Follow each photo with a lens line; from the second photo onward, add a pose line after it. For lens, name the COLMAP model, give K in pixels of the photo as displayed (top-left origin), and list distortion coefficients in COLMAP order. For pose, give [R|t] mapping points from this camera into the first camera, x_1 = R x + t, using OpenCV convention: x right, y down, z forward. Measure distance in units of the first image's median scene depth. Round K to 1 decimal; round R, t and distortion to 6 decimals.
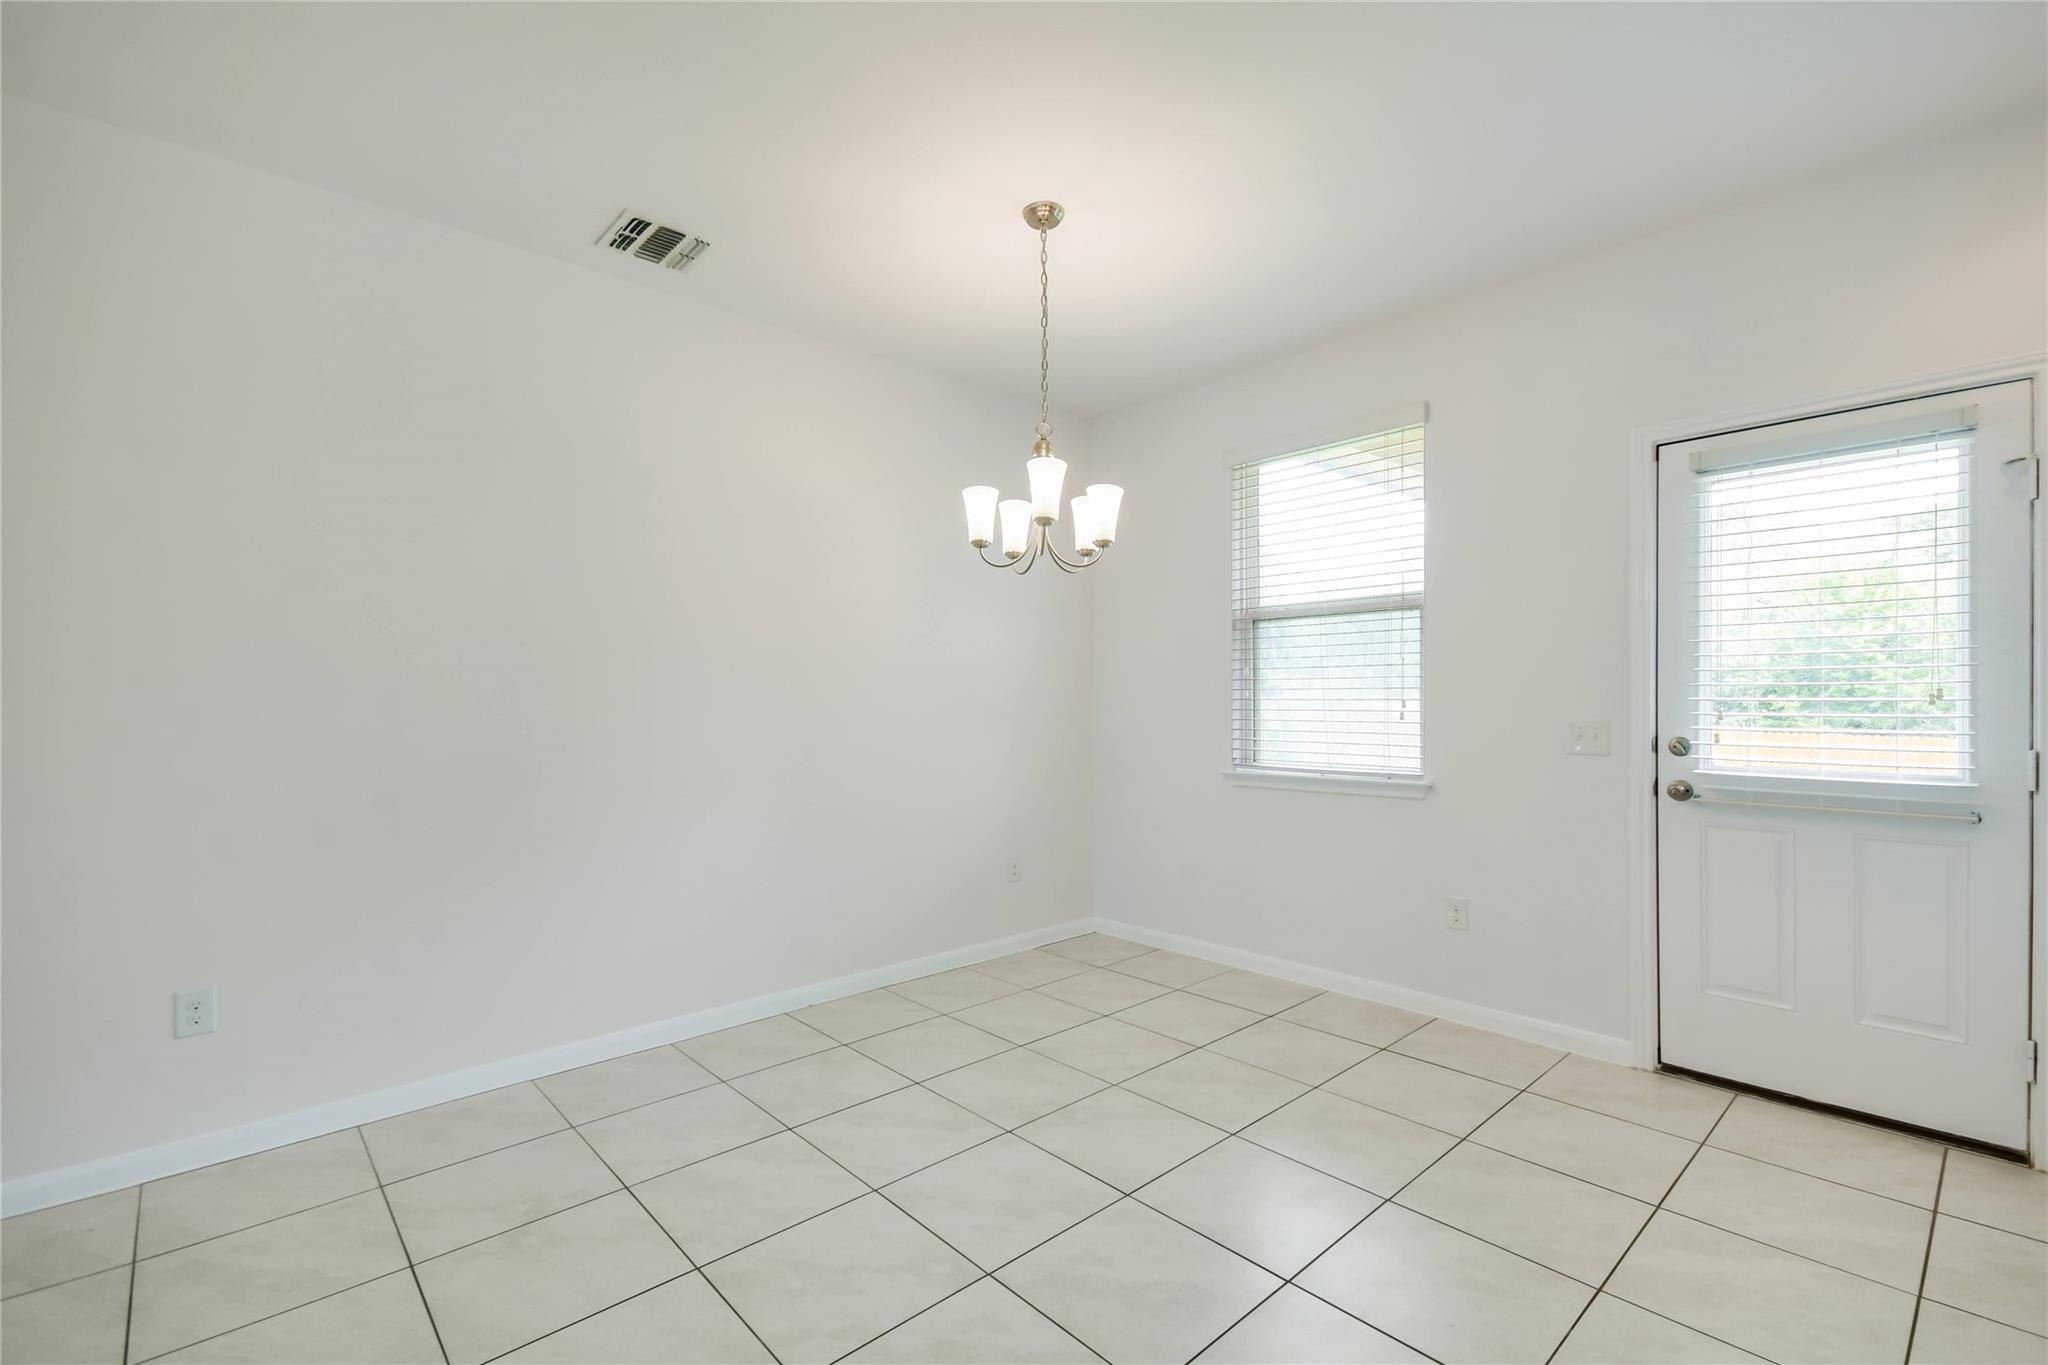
lens RADIAL K [[907.5, 0, 1031.6], [0, 907.5, 694.5], [0, 0, 1]] dist [0.002191, 0.000236]
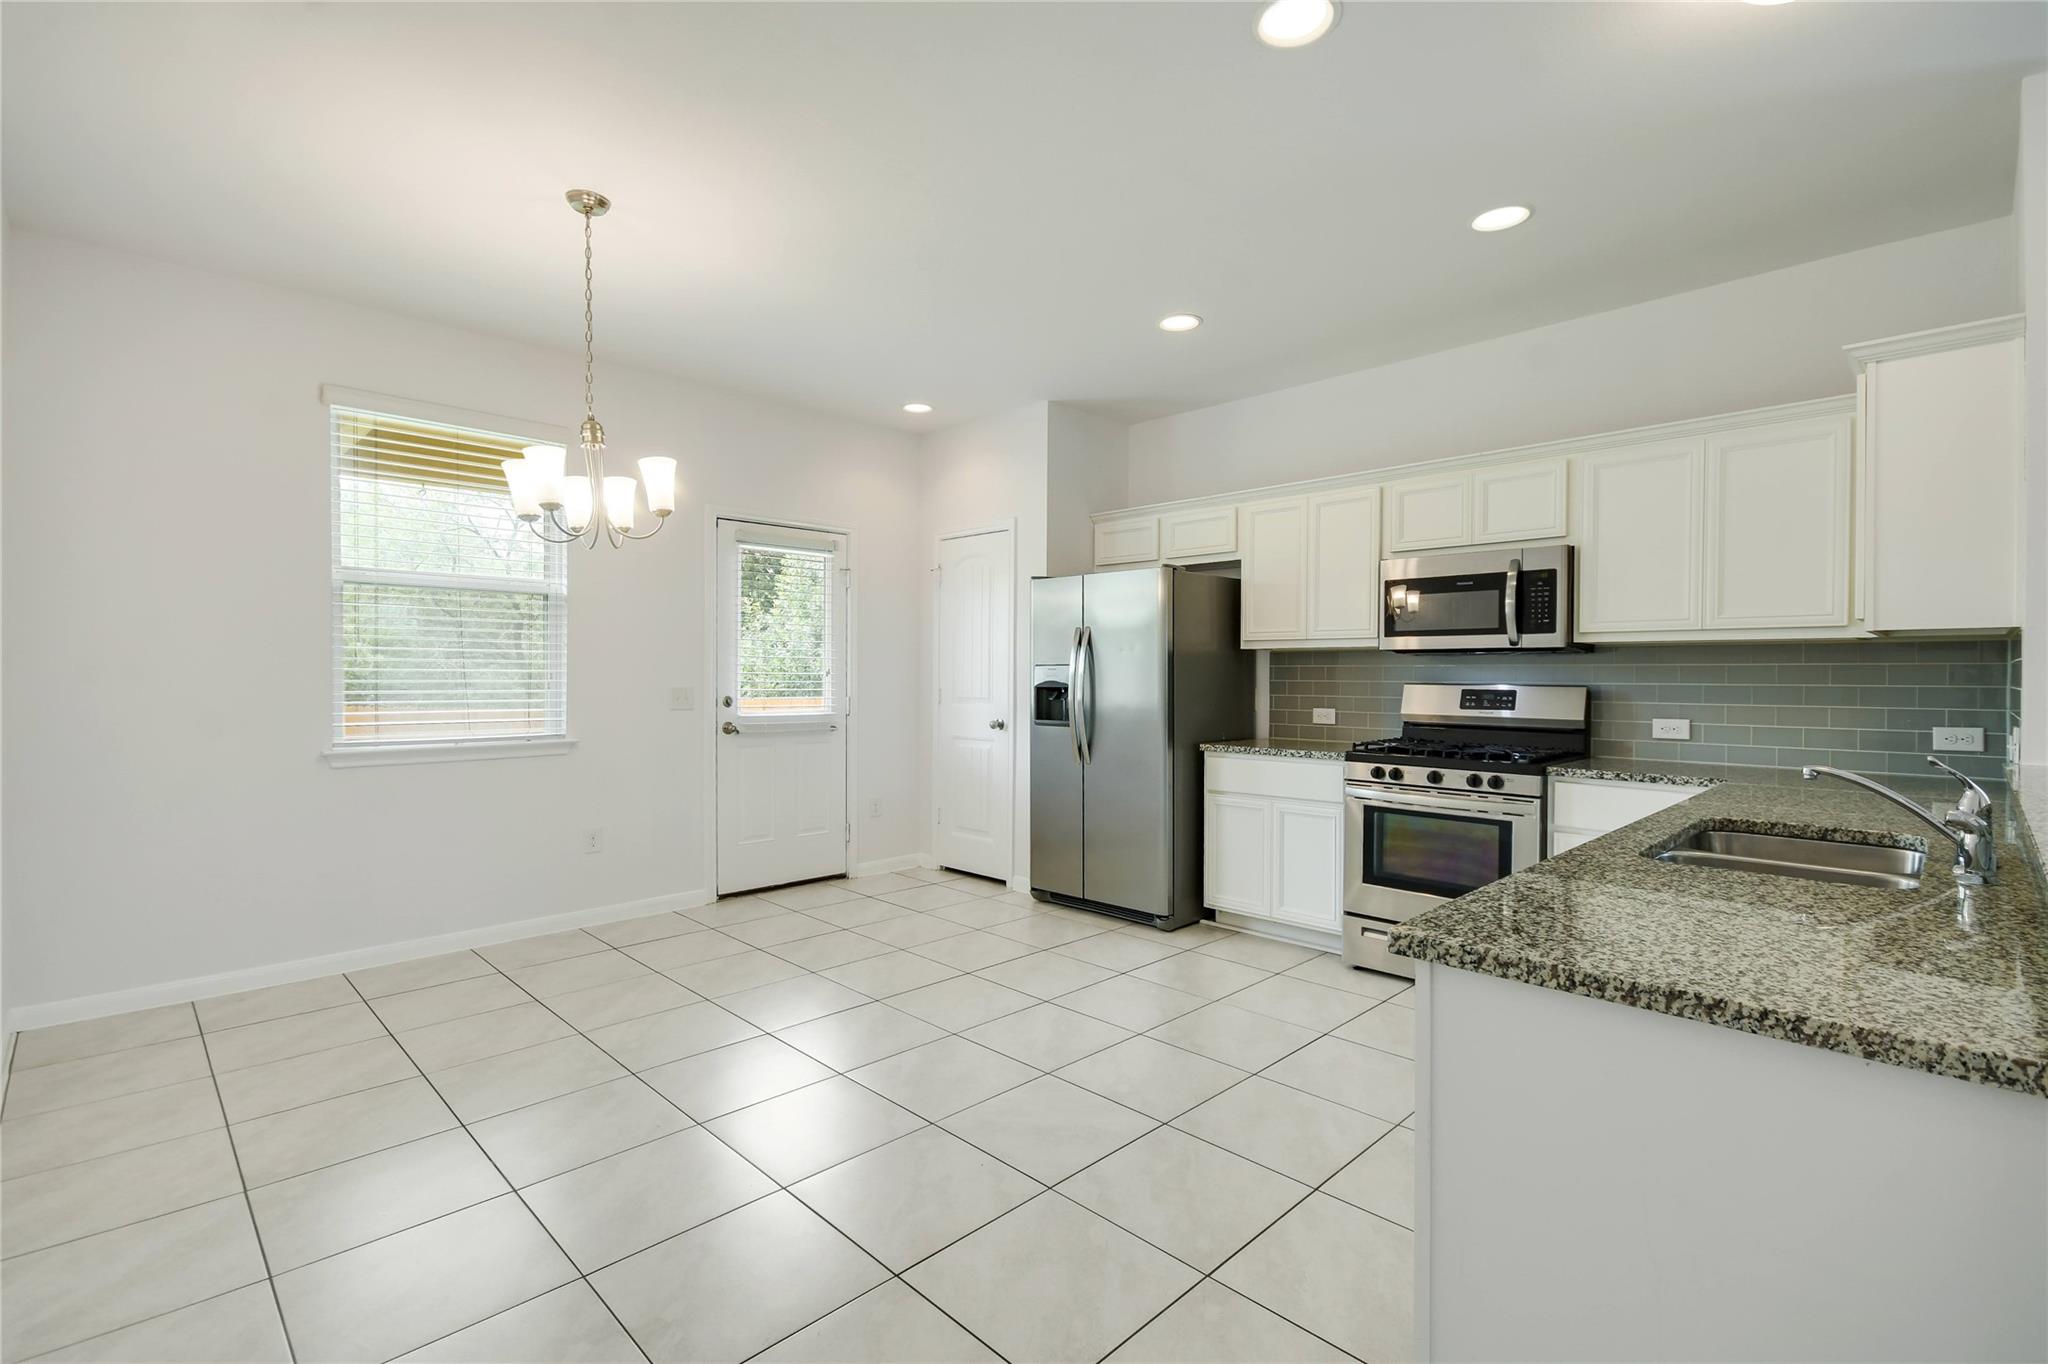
lens RADIAL K [[907.5, 0, 1035.0], [0, 907.5, 677.6], [0, 0, 1]] dist [0.002191, 0.000236]
pose [[-0.052885, 0.006405, 0.998580, -0.895668], [-0.006229, 0.999958, -0.006744, 0.019059], [-0.998581, -0.006576, -0.052843, 0.480670]]
